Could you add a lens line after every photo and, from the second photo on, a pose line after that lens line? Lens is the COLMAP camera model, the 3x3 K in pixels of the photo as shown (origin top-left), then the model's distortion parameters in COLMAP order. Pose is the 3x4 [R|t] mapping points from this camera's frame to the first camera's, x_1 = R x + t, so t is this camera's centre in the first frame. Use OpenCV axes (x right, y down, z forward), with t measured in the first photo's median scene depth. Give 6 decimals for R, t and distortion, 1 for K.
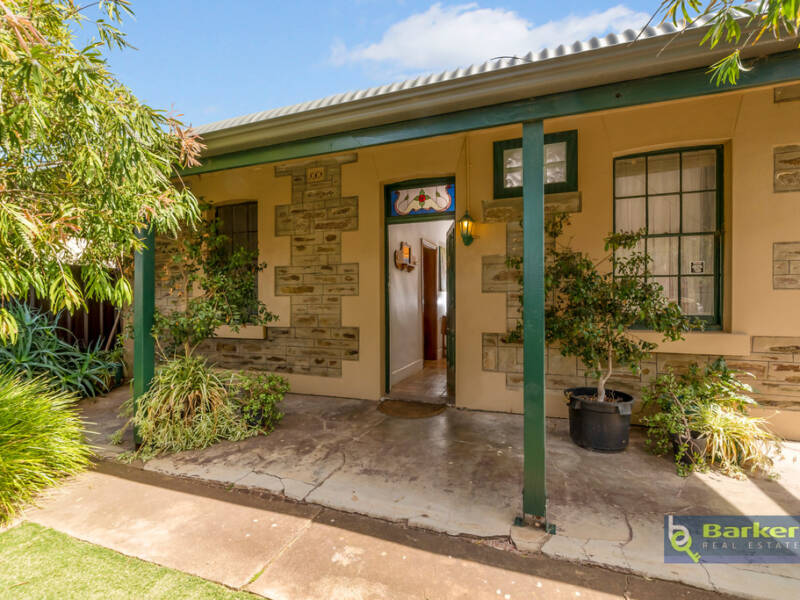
lens RADIAL K [[371.5, 0, 399.6], [0, 371.5, 301.5], [0, 0, 1]] dist [-0.001686, -0.000382]
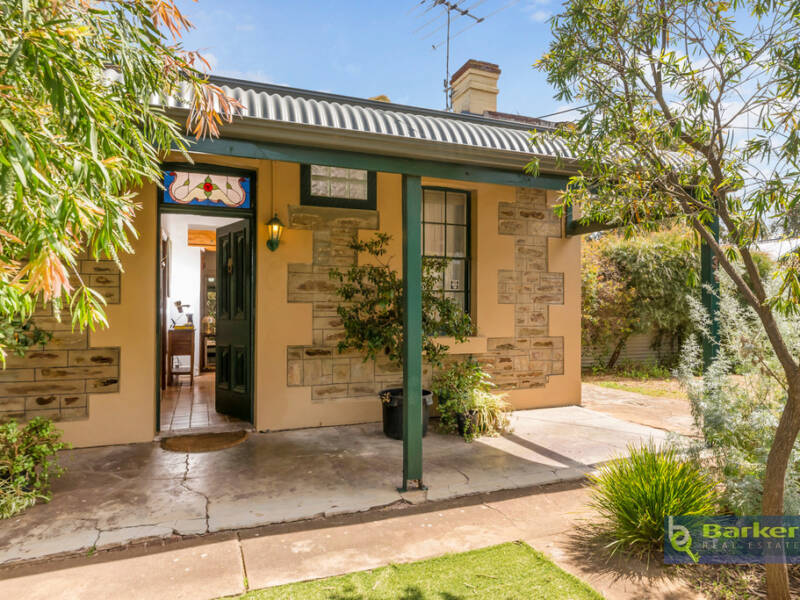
lens RADIAL K [[508.1, 0, 400.8], [0, 508.1, 300.1], [0, 0, 1]] dist [-0.005498, 0.002637]
pose [[0.751709, 0.014301, 0.659339, -0.481822], [-0.002215, 0.999814, -0.019161, -0.007869], [-0.659491, 0.012943, 0.751601, -0.172215]]
